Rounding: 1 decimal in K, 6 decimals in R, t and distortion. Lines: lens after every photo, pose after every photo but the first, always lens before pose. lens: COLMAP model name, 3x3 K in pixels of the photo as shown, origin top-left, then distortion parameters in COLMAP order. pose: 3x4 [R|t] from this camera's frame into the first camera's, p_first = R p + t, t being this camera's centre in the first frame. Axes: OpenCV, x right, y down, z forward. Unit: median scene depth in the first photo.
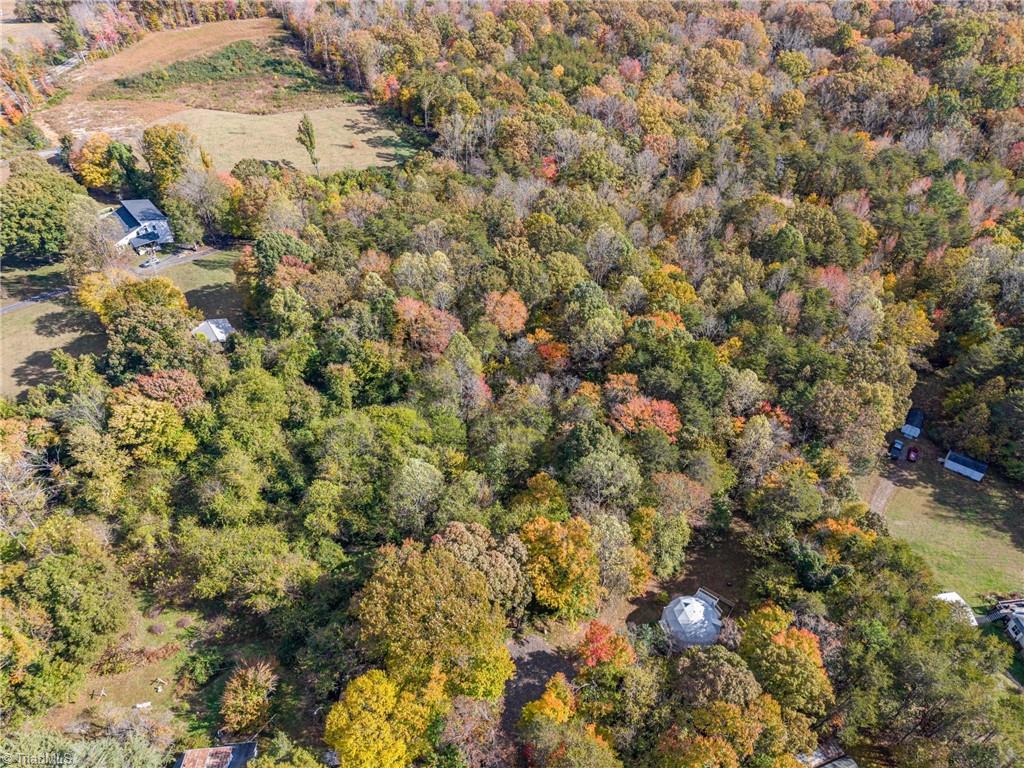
lens RADIAL K [[704.6, 0, 512.0], [0, 704.6, 384.0], [0, 0, 1]] dist [0.000860, -0.003586]
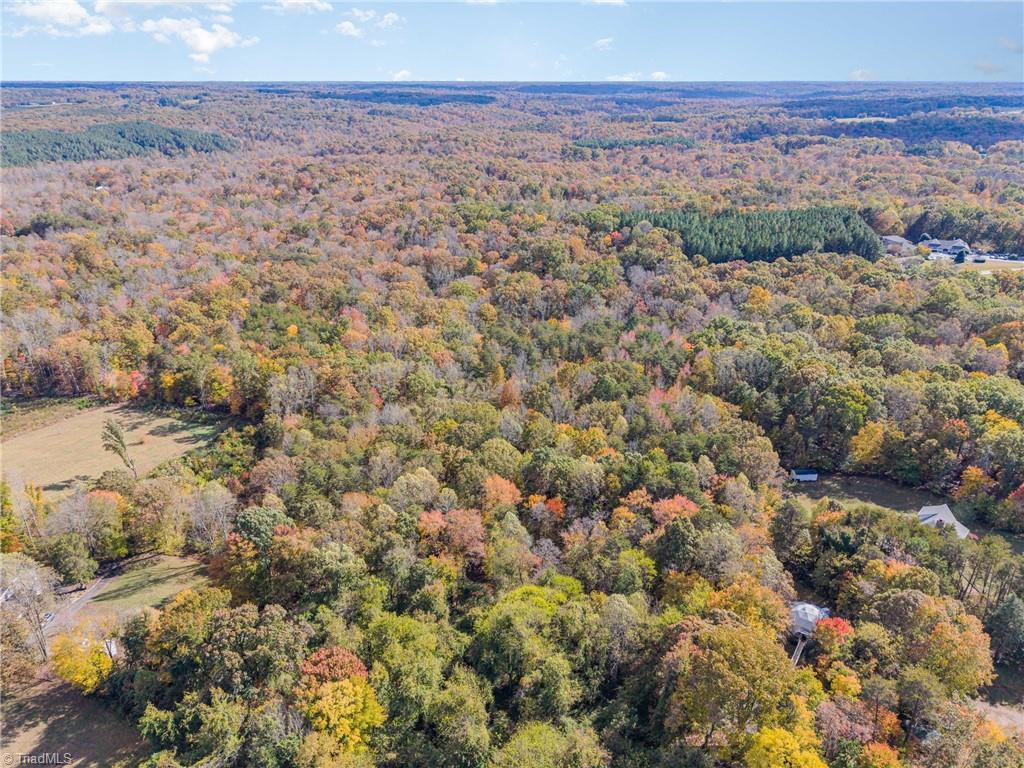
lens RADIAL K [[704.6, 0, 512.0], [0, 704.6, 384.0], [0, 0, 1]] dist [0.000860, -0.003586]
pose [[0.778950, -0.259005, 0.571099, -0.386259], [0.430662, 0.882934, -0.186972, -0.024651], [-0.455816, 0.391592, 0.799304, 0.011083]]
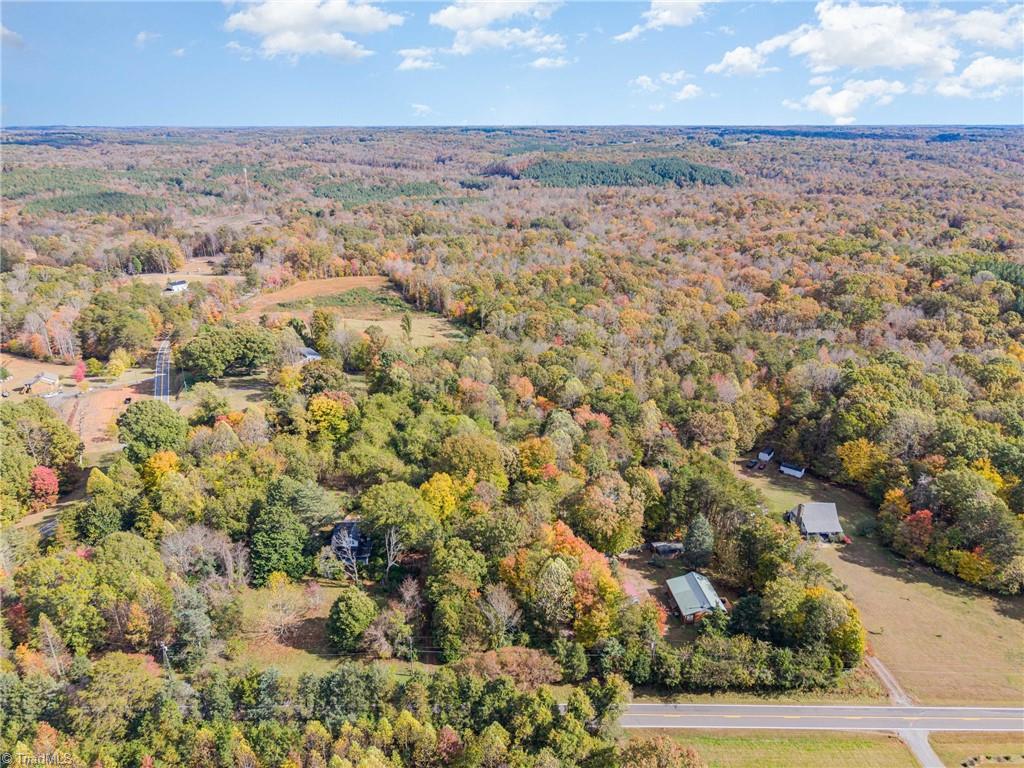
lens RADIAL K [[713.6, 0, 512.0], [0, 713.6, 384.0], [0, 0, 1]] dist [0.055344, -0.002909]
pose [[0.997202, 0.024232, -0.070712, 0.060730], [-0.049455, 0.923233, -0.381045, 0.368891], [0.056050, 0.383476, 0.921848, -0.411718]]
